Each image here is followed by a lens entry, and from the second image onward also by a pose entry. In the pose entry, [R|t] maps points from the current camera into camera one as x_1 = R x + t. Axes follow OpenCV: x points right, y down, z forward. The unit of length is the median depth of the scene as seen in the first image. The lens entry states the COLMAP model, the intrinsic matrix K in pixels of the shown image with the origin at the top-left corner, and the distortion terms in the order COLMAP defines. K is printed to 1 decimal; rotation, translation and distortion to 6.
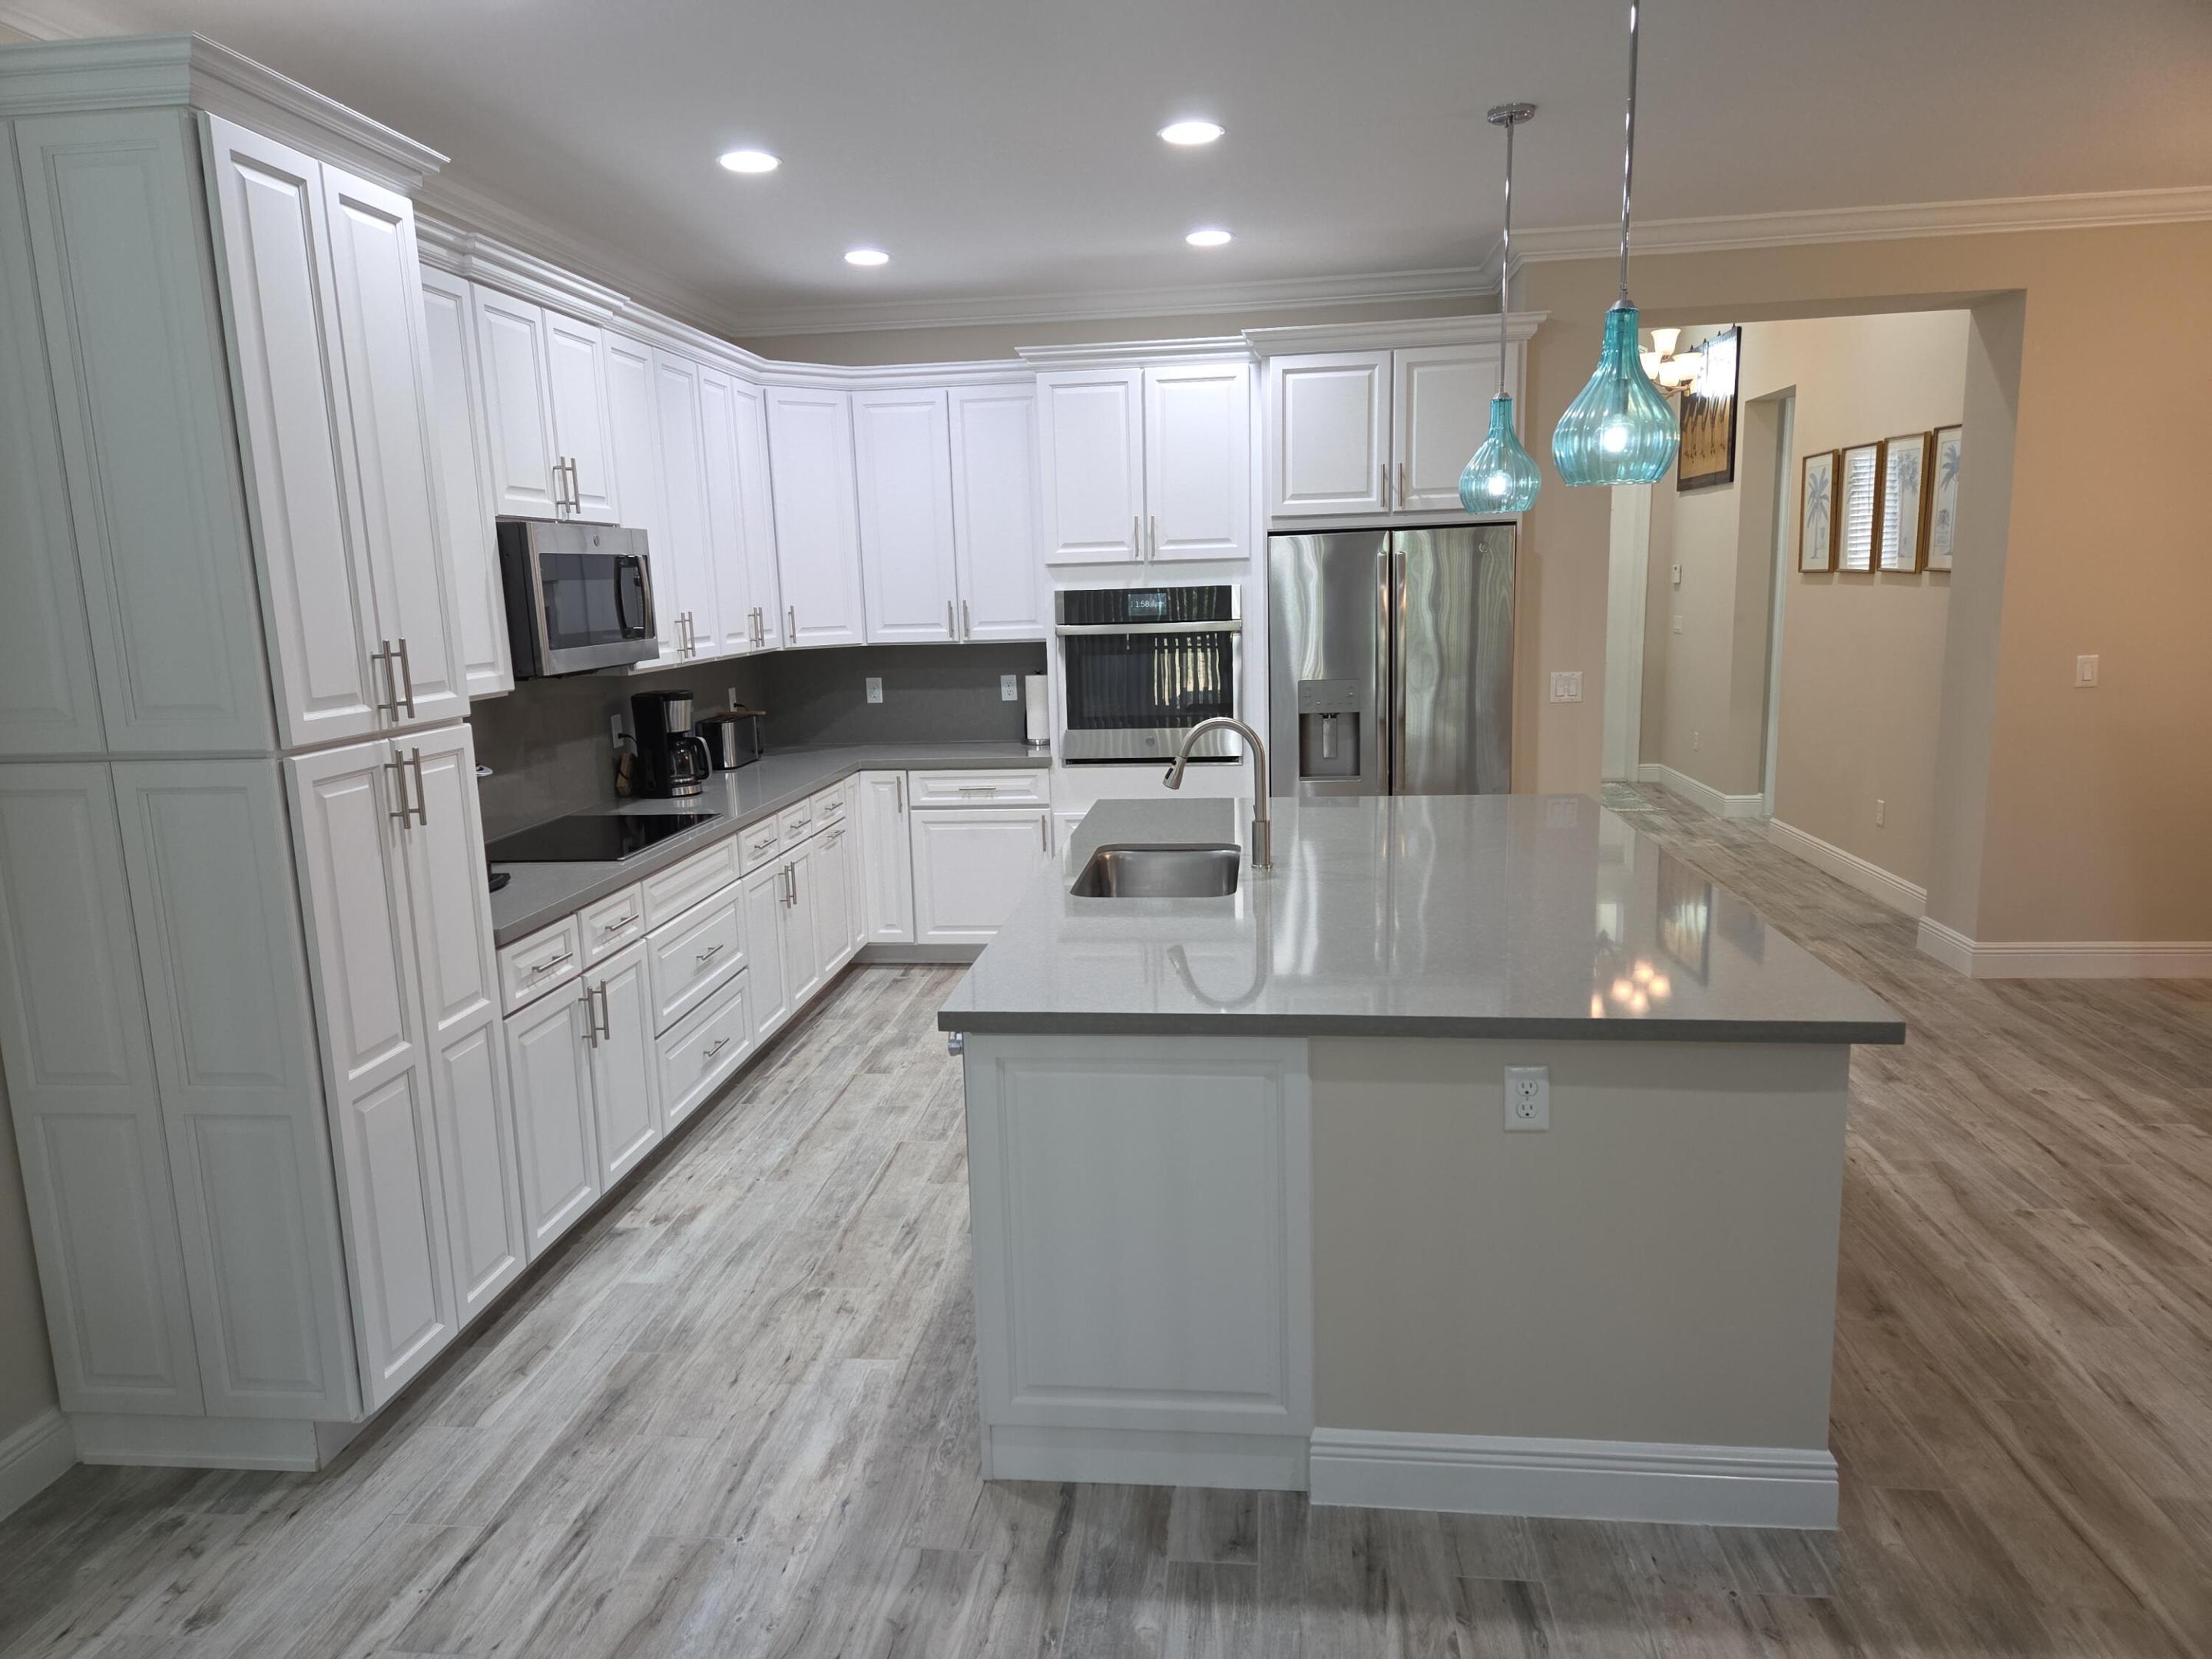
lens RADIAL K [[1469.7, 0, 1094.0], [0, 1469.7, 825.4], [0, 0, 1]] dist [0.080970, -0.073010]
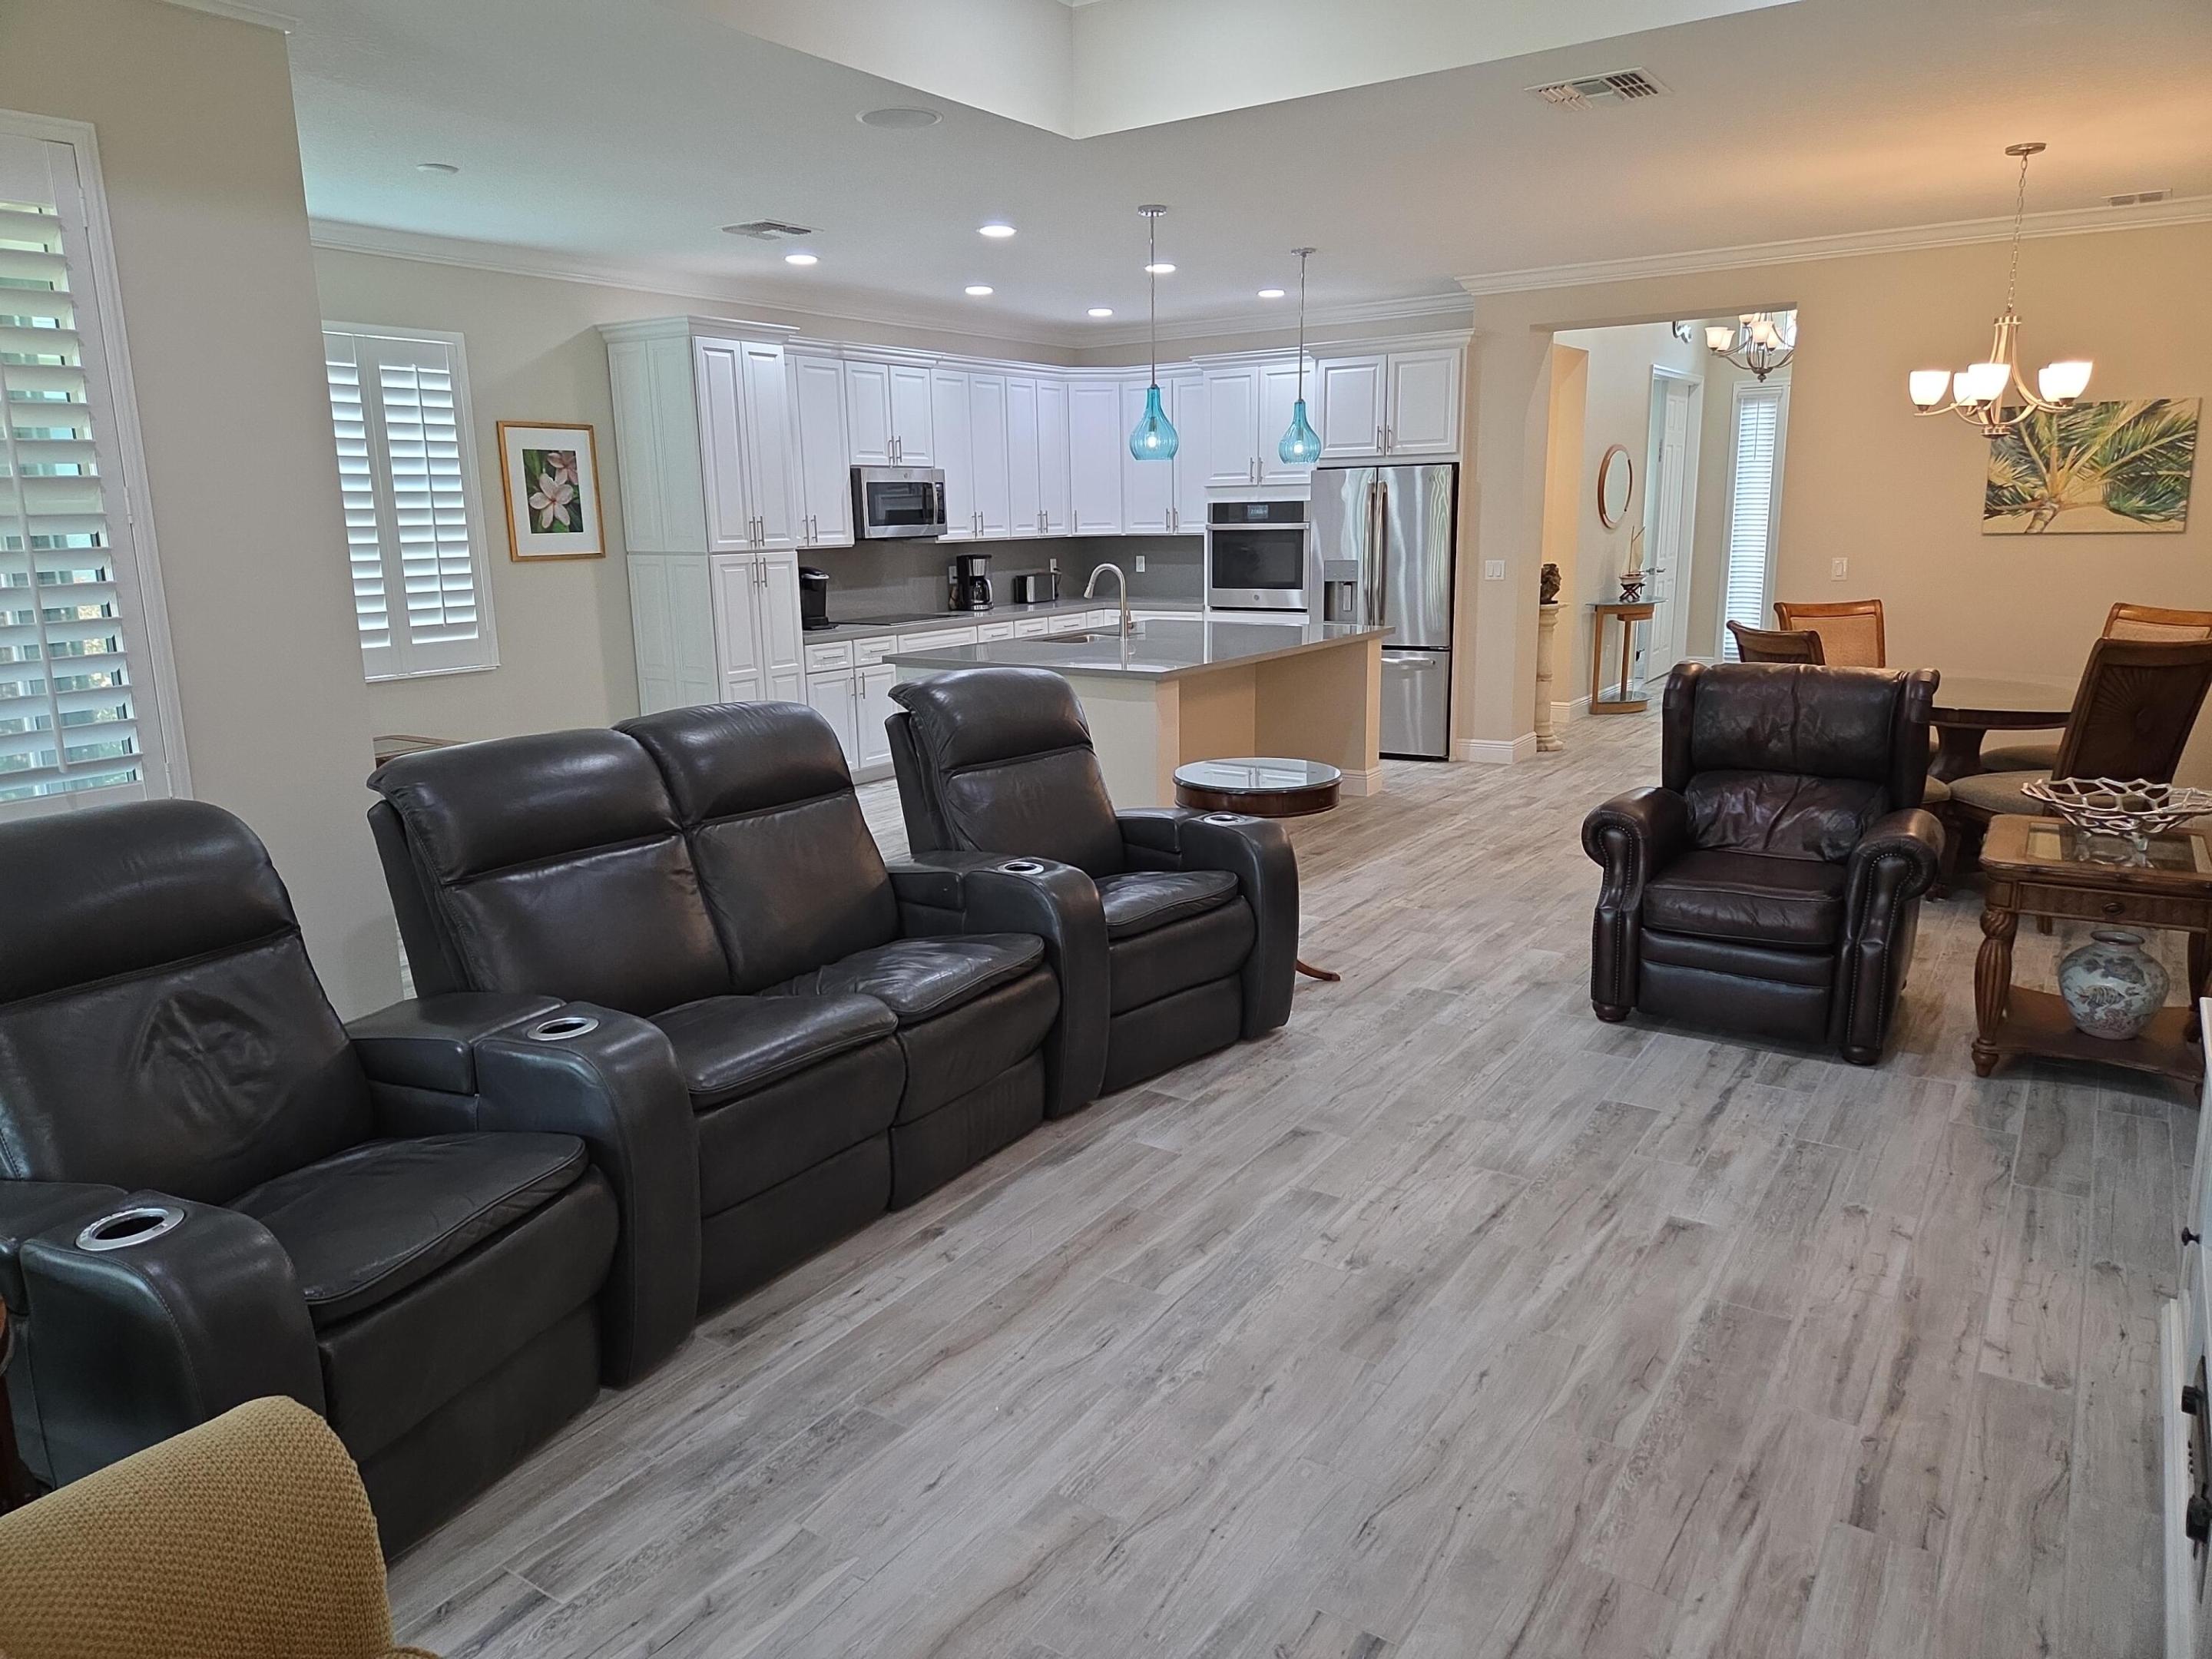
lens RADIAL K [[1469.7, 0, 1096.0], [0, 1469.7, 813.5], [0, 0, 1]] dist [0.080970, -0.073010]
pose [[0.886060, 0.109120, -0.450545, 0.731436], [-0.086661, 0.993758, 0.070252, 0.092539], [0.455398, -0.023203, 0.889986, -0.610701]]
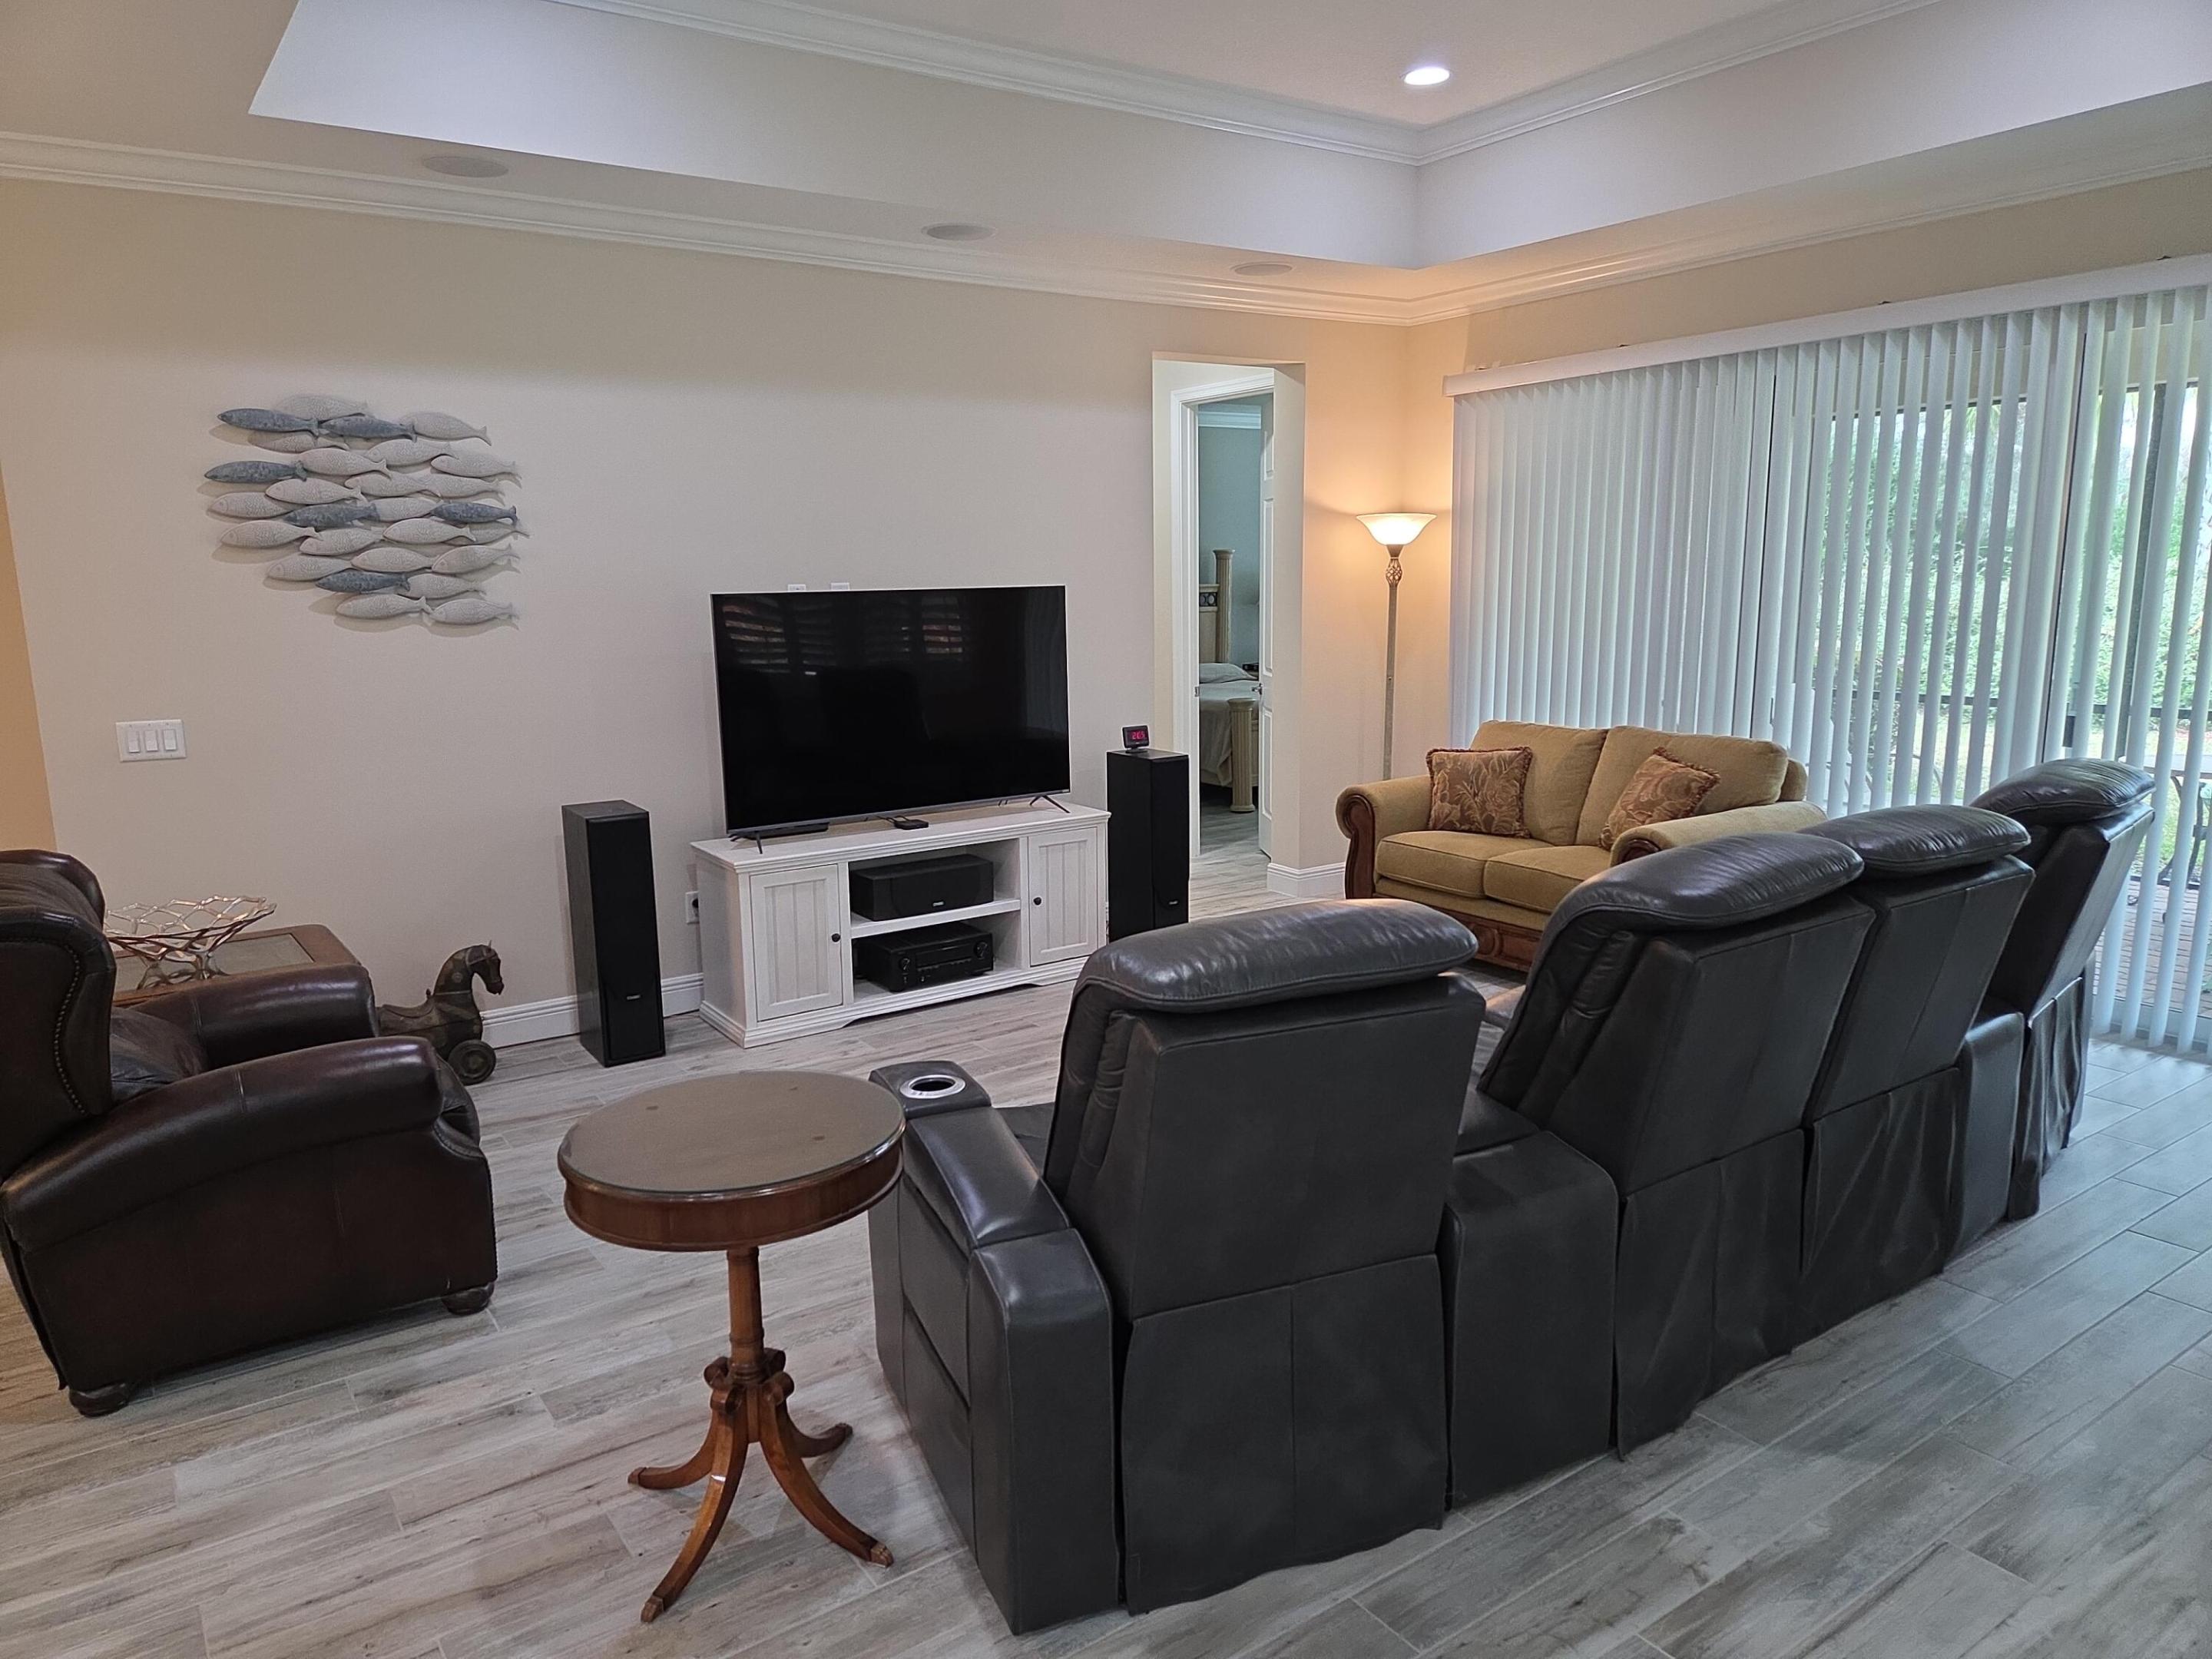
lens RADIAL K [[1469.7, 0, 1088.0], [0, 1469.7, 837.3], [0, 0, 1]] dist [0.080970, -0.073010]
pose [[-0.653140, -0.096484, 0.751065, -0.013206], [0.165338, 0.949748, 0.265788, -0.069893], [-0.738966, 0.297776, -0.604366, 0.428432]]
